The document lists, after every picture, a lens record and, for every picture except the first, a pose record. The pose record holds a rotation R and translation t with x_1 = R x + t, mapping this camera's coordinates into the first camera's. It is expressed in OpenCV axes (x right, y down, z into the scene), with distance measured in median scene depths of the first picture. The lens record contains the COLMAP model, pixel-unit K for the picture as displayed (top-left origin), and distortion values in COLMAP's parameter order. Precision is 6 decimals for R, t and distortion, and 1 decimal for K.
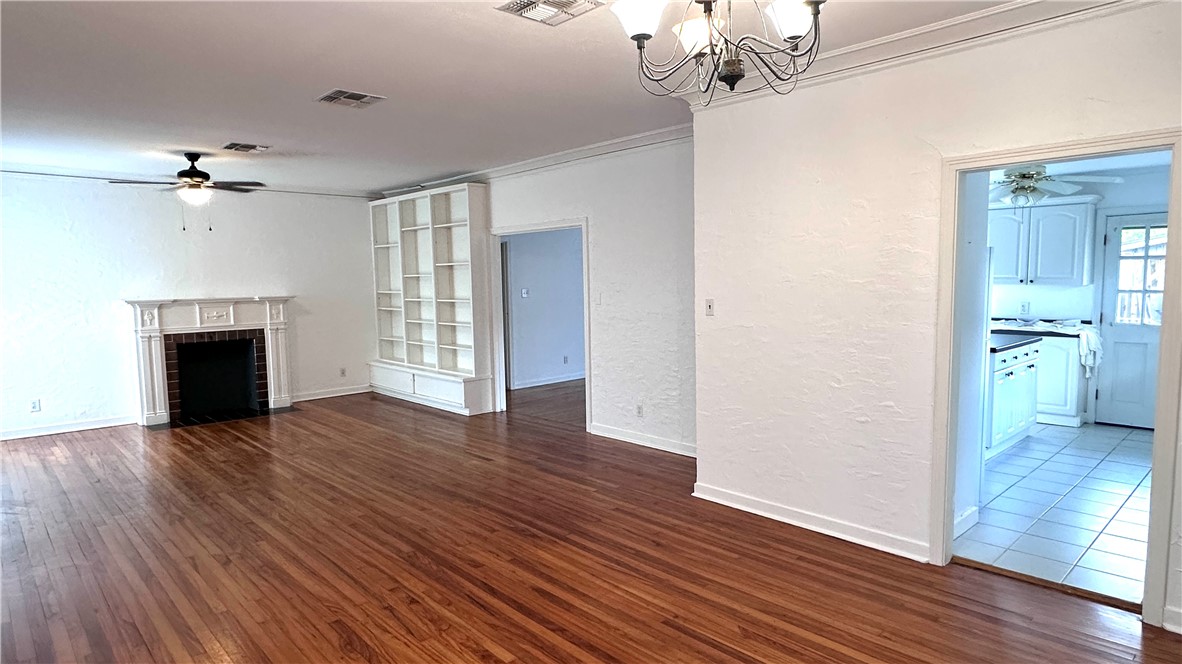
lens RADIAL K [[673.7, 0, 591.0], [0, 673.7, 334.5], [0, 0, 1]] dist [0.003999, 0.000728]
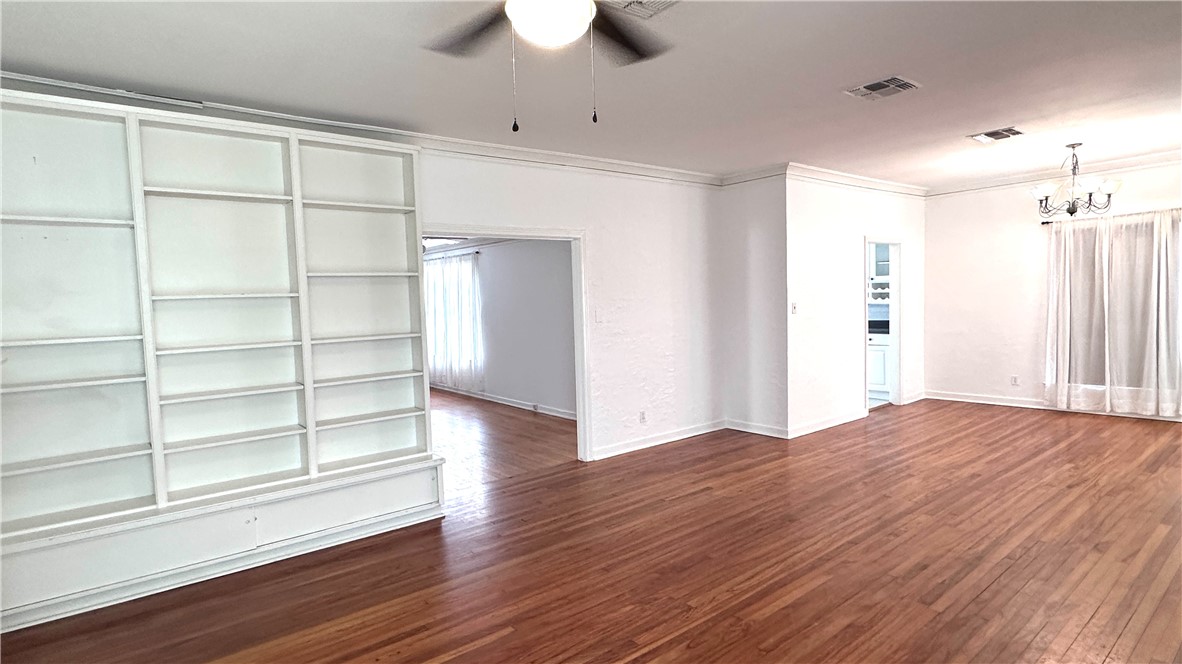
lens RADIAL K [[609.6, 0, 590.3], [0, 609.6, 336.6], [0, 0, 1]] dist [0.004948, 0.000762]
pose [[0.068412, -0.044920, 0.996645, -1.278726], [0.118078, 0.992329, 0.036620, -0.085371], [-0.990645, 0.115176, 0.073192, 1.416548]]
